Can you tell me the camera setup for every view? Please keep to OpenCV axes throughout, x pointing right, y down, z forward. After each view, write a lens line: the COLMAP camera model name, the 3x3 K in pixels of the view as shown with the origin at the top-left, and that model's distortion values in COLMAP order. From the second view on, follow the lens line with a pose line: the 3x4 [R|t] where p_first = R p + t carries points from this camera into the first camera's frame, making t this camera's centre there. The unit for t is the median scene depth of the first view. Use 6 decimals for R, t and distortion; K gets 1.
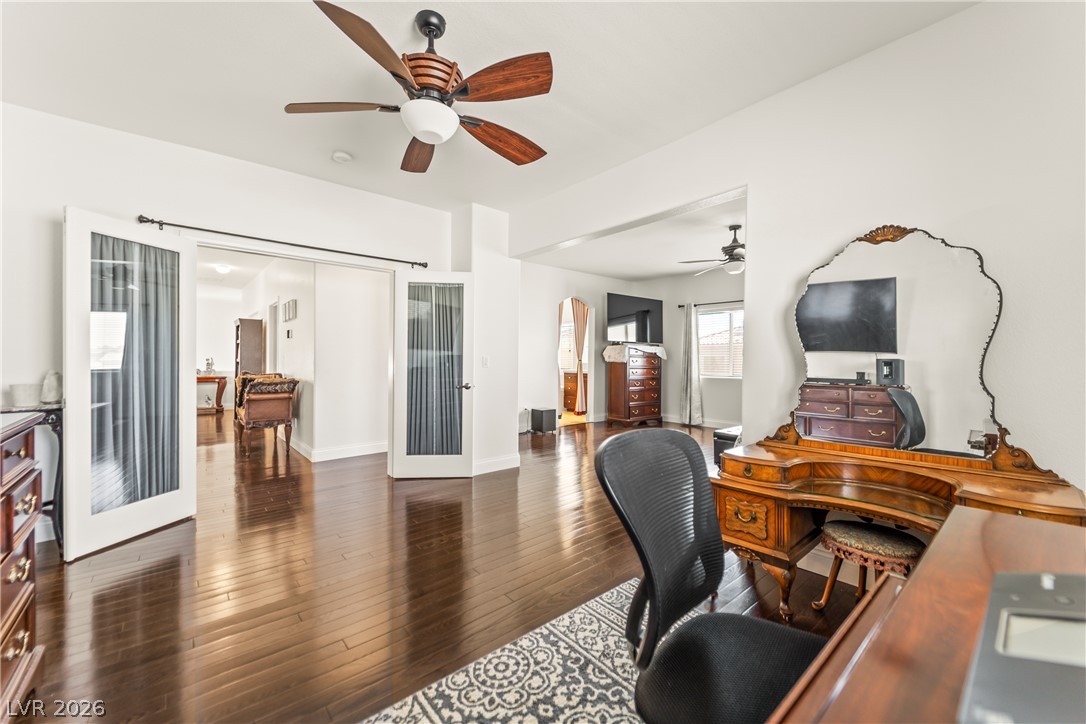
lens RADIAL K [[433.0, 0, 542.6], [0, 433.0, 361.1], [0, 0, 1]] dist [-0.000584, -0.002541]
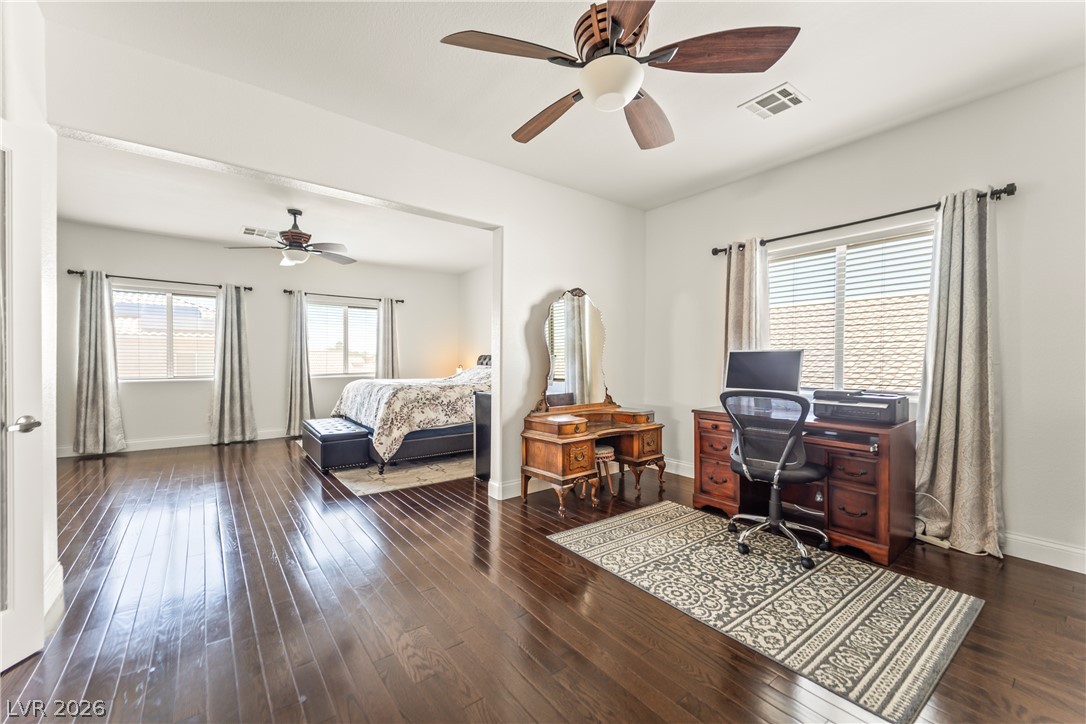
lens RADIAL K [[433.0, 0, 546.8], [0, 433.0, 365.9], [0, 0, 1]] dist [-0.000584, -0.002541]
pose [[0.036608, -0.012606, 0.999250, -1.356021], [-0.000399, 0.999920, 0.012629, 0.011378], [-0.999330, -0.000861, 0.036600, 1.306395]]
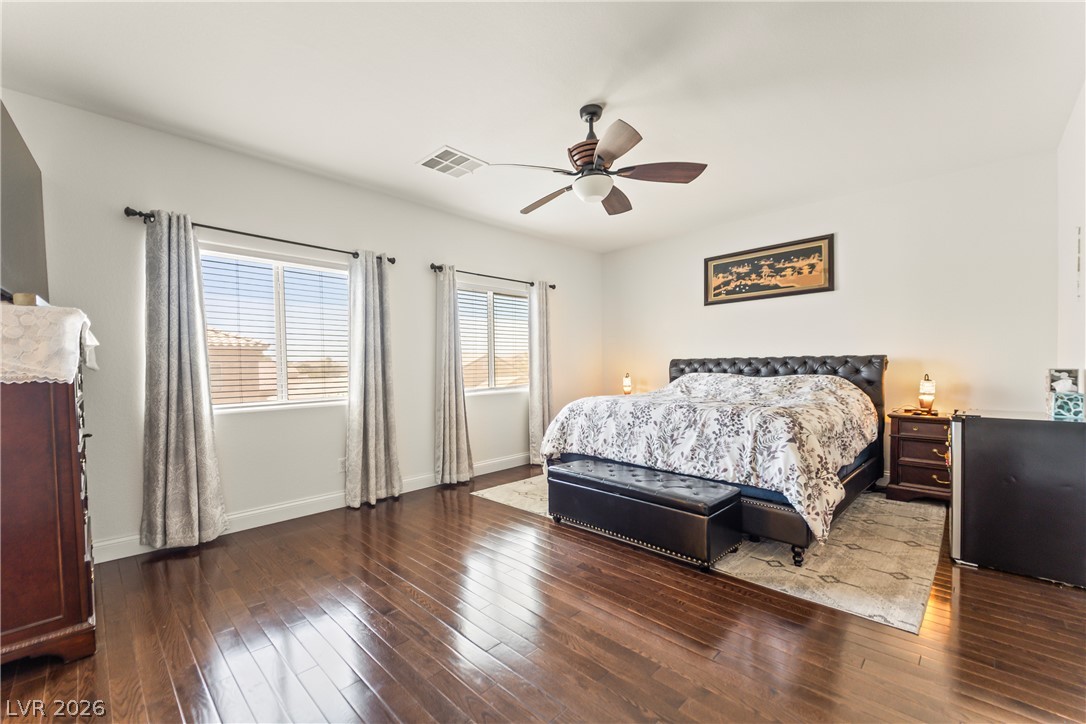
lens RADIAL K [[448.7, 0, 545.9], [0, 448.7, 375.2], [0, 0, 1]] dist [0.015537, 0.000055]
pose [[-0.085250, -0.016280, 0.996227, -0.310031], [0.020076, 0.999635, 0.018053, 0.004032], [-0.996157, 0.021539, -0.084892, 3.330723]]
